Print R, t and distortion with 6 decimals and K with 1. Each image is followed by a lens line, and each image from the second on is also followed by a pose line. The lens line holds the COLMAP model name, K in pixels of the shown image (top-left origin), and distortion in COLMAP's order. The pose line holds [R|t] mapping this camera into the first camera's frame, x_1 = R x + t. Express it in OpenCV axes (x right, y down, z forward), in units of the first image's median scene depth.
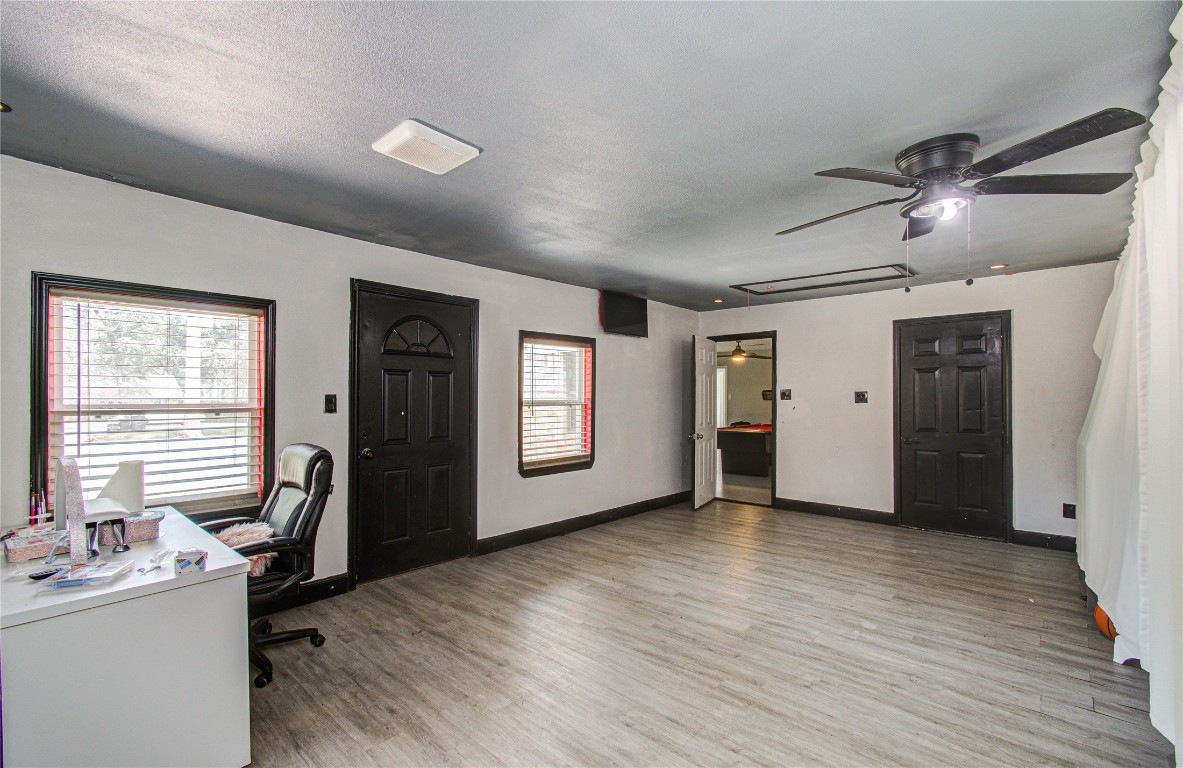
lens RADIAL K [[519.1, 0, 591.4], [0, 519.1, 395.6], [0, 0, 1]] dist [-0.013016, 0.007527]
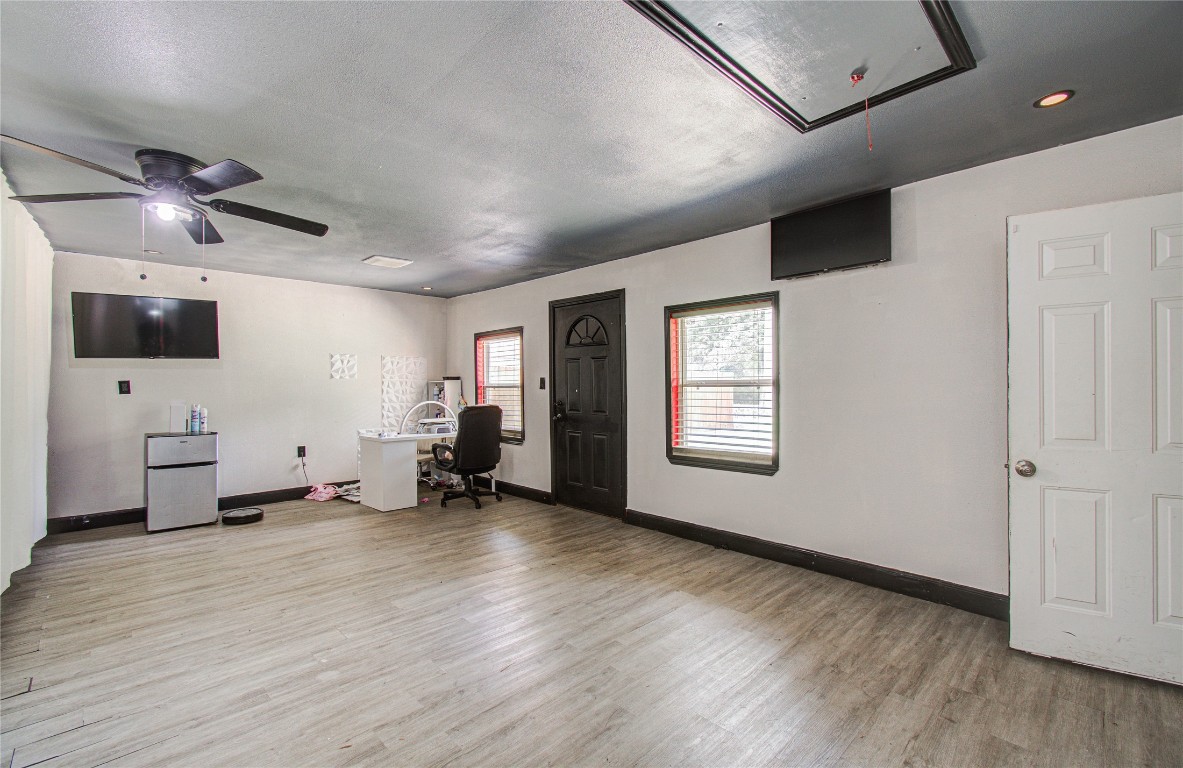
lens RADIAL K [[519.1, 0, 592.3], [0, 519.1, 380.4], [0, 0, 1]] dist [-0.013016, 0.007527]
pose [[-0.064868, -0.007406, -0.997866, 1.111108], [0.007200, 0.999943, -0.007889, 0.021961], [0.997868, -0.007696, -0.064811, 1.261504]]
